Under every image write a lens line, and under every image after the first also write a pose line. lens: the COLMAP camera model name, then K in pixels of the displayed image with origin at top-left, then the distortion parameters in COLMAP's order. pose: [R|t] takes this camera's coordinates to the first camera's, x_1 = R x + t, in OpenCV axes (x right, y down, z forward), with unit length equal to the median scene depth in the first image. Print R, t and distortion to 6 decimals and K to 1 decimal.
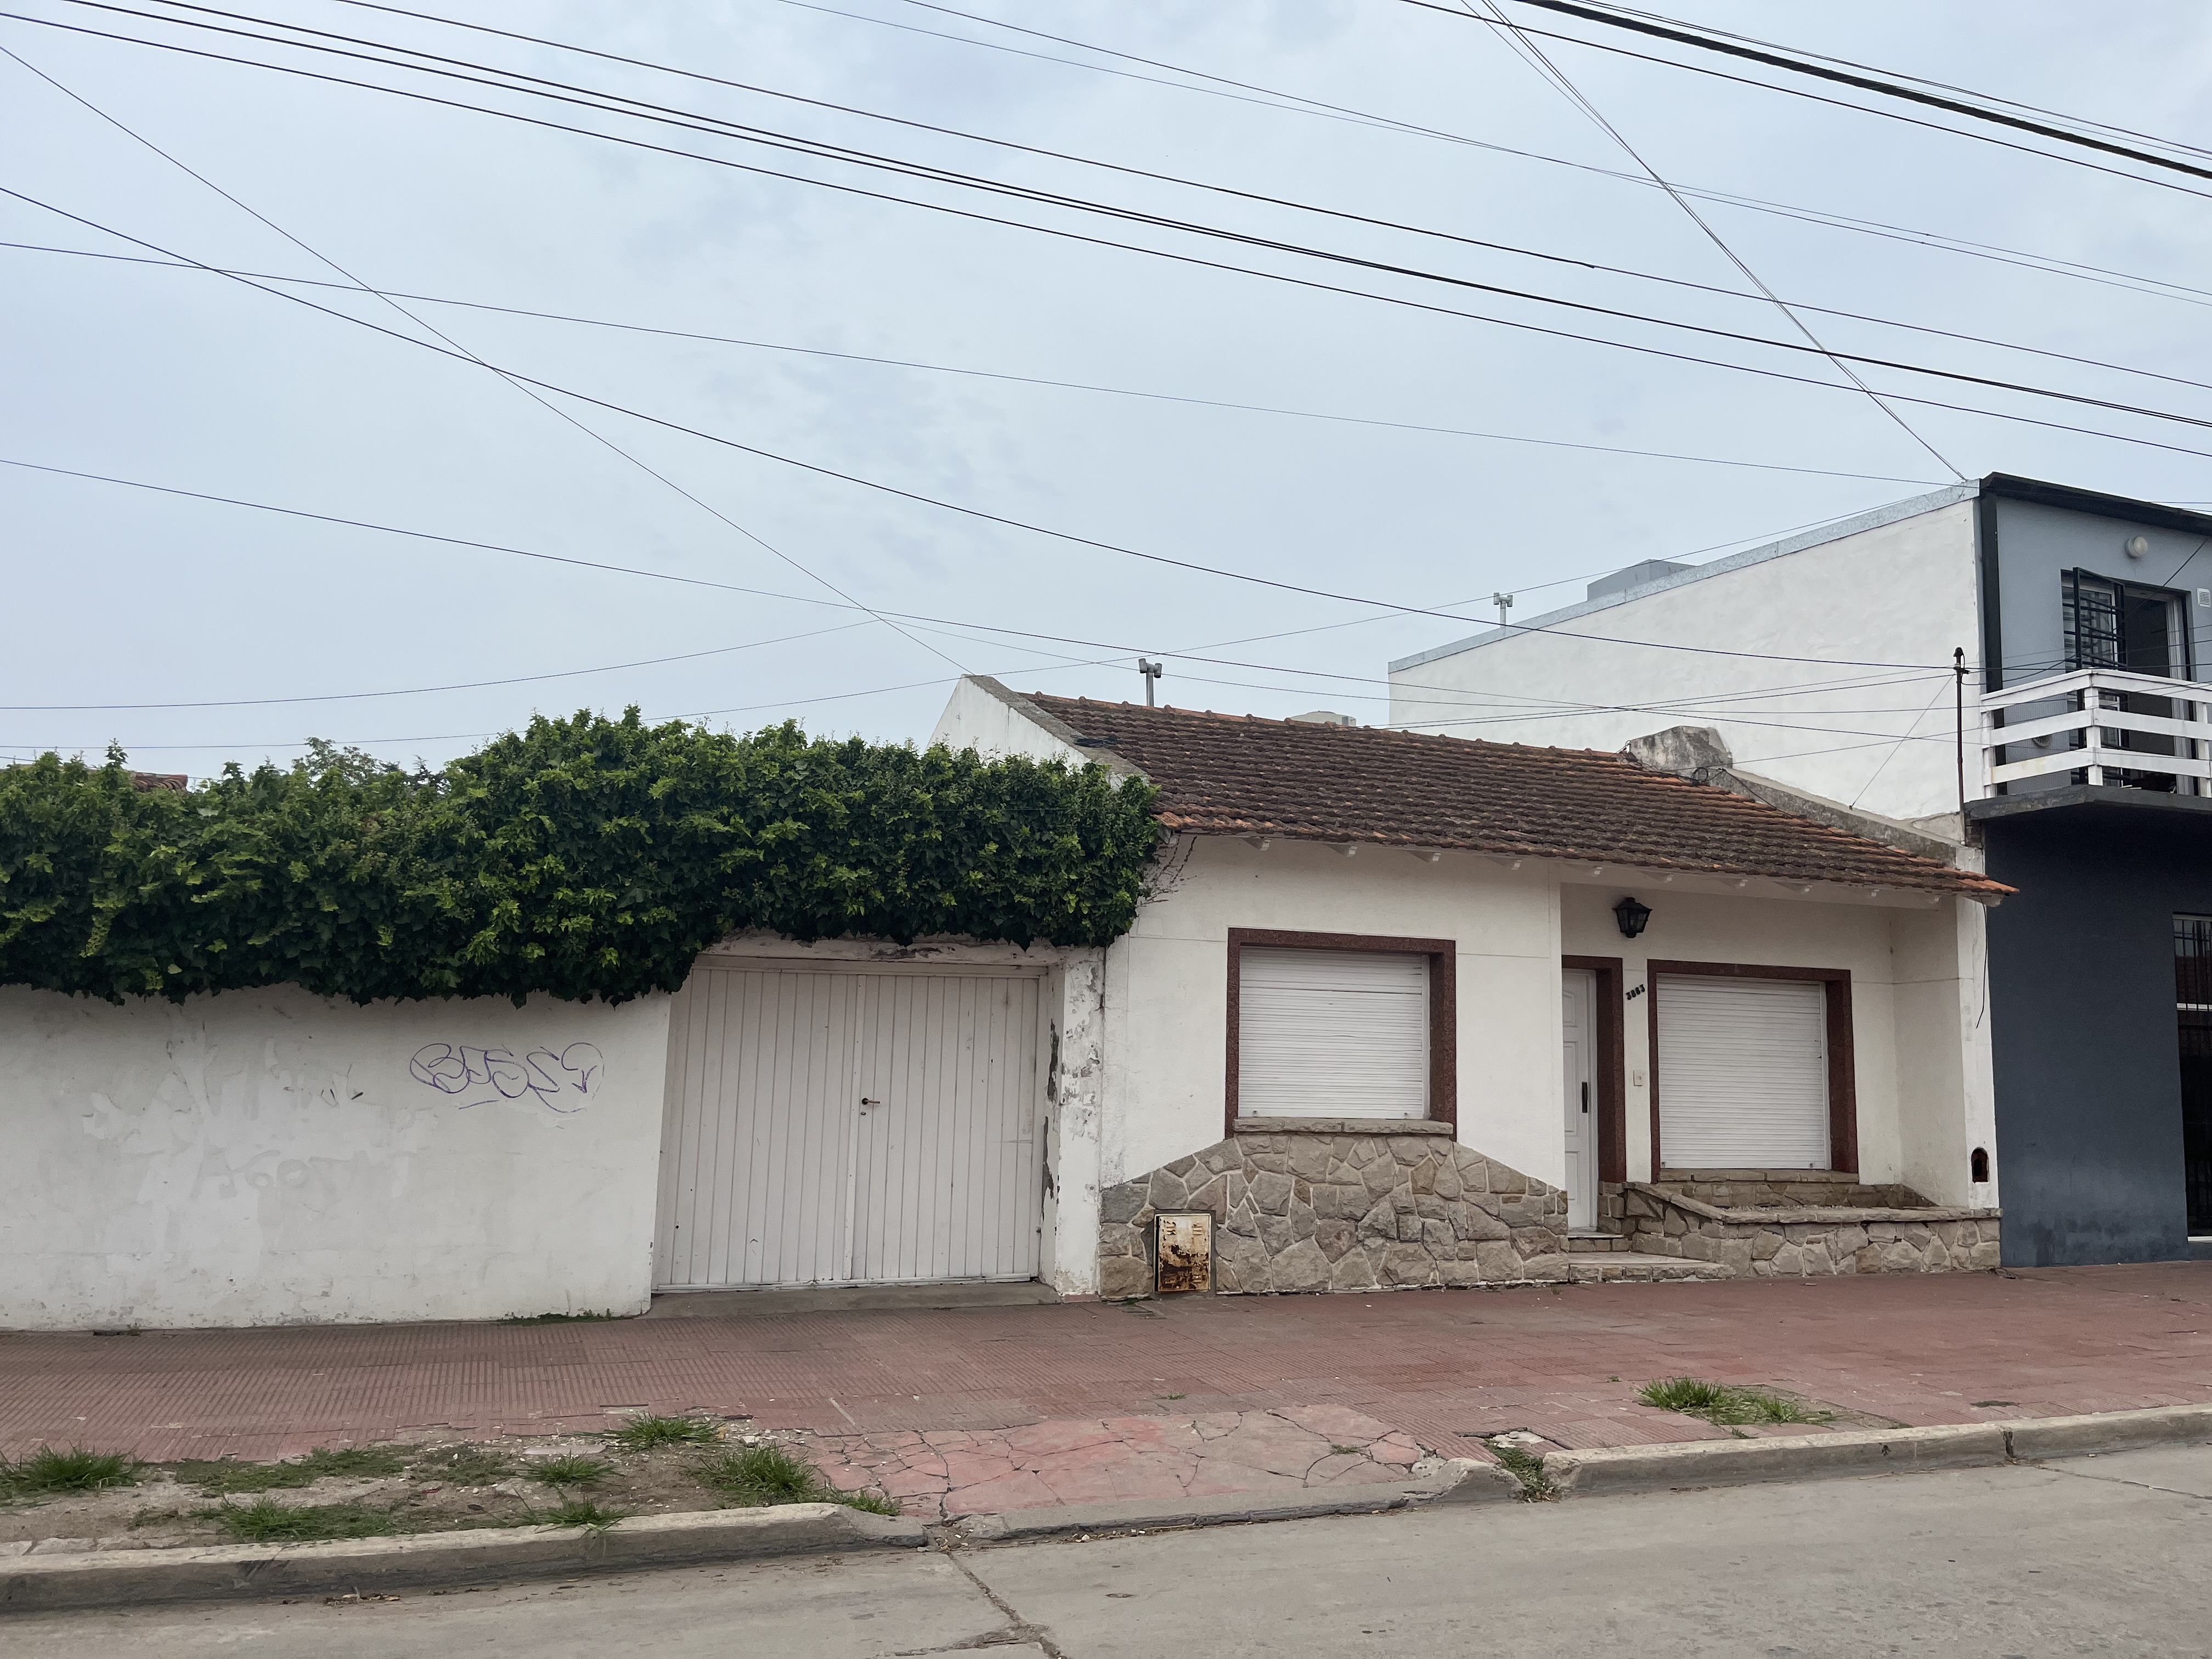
lens RADIAL K [[1613.0, 0, 1014.9], [0, 1613.0, 818.3], [0, 0, 1]] dist [0.067894, -0.114336]
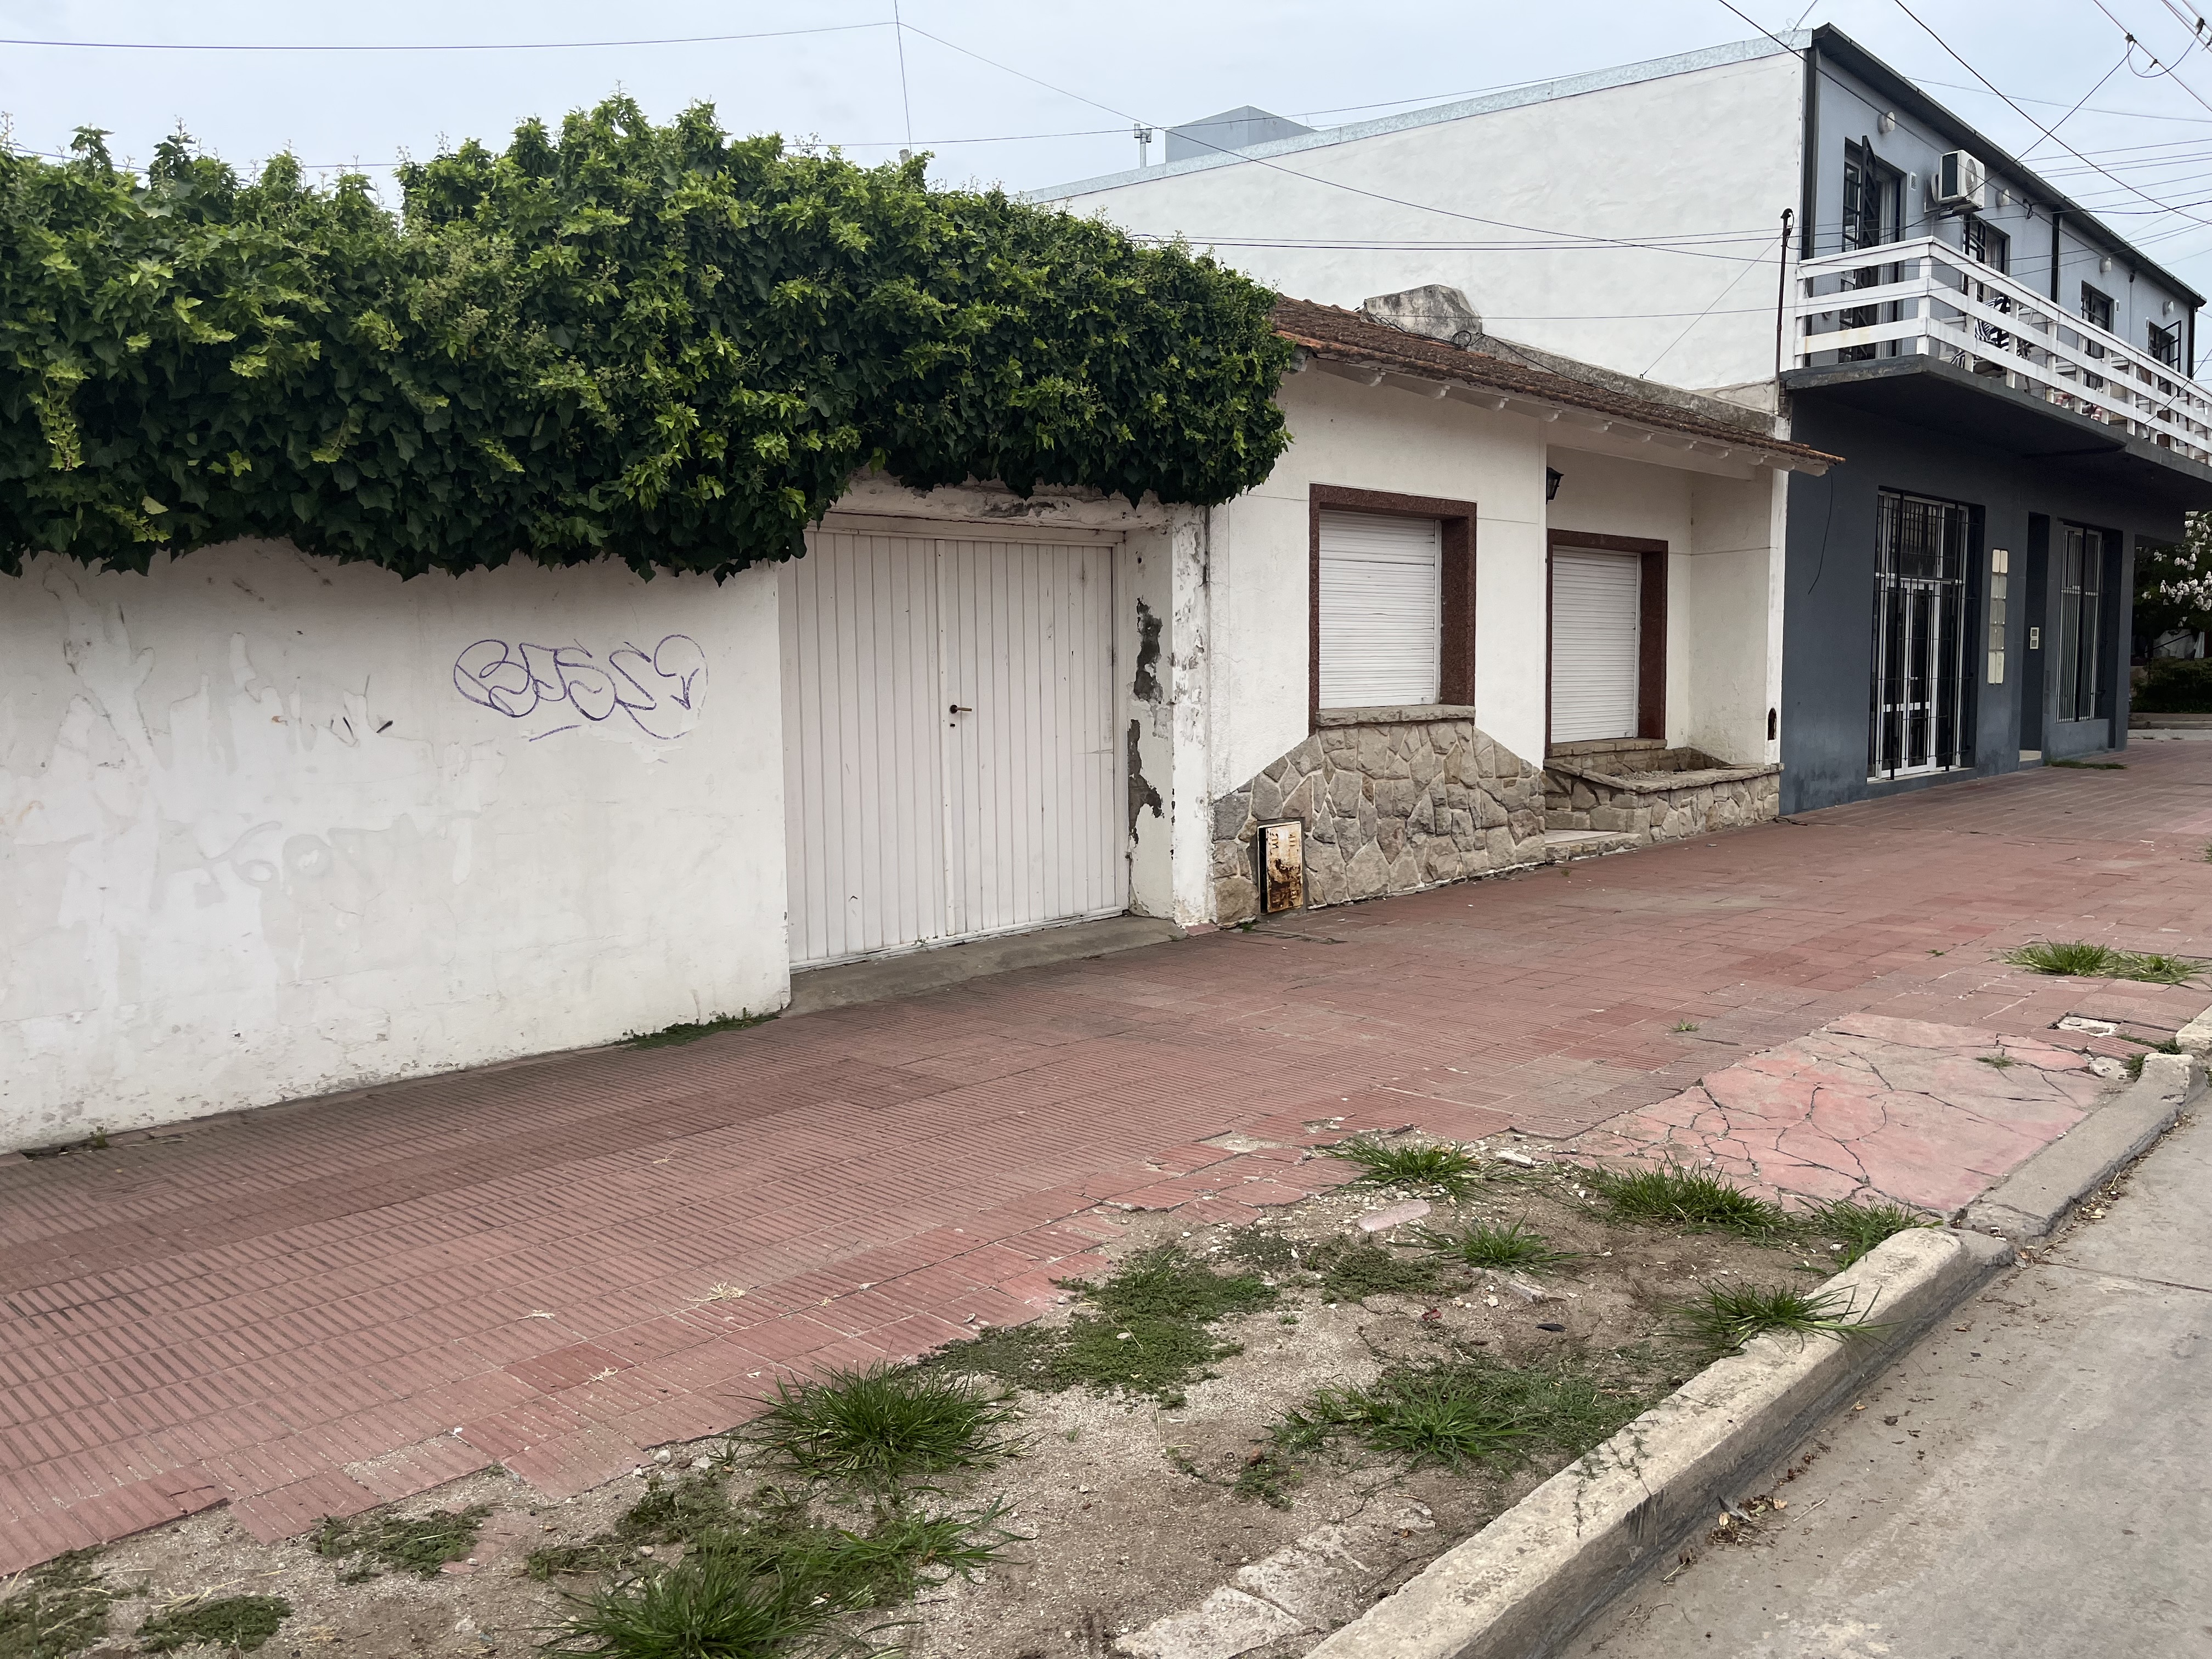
lens RADIAL K [[1695.3, 0, 1106.0], [0, 1695.3, 829.5], [0, 0, 1]] dist [0.065719, -0.101612]
pose [[0.903234, -0.073090, 0.422878, -0.358020], [-0.031914, 0.971221, 0.236032, 0.039331], [-0.427960, -0.226688, 0.874907, 0.257358]]
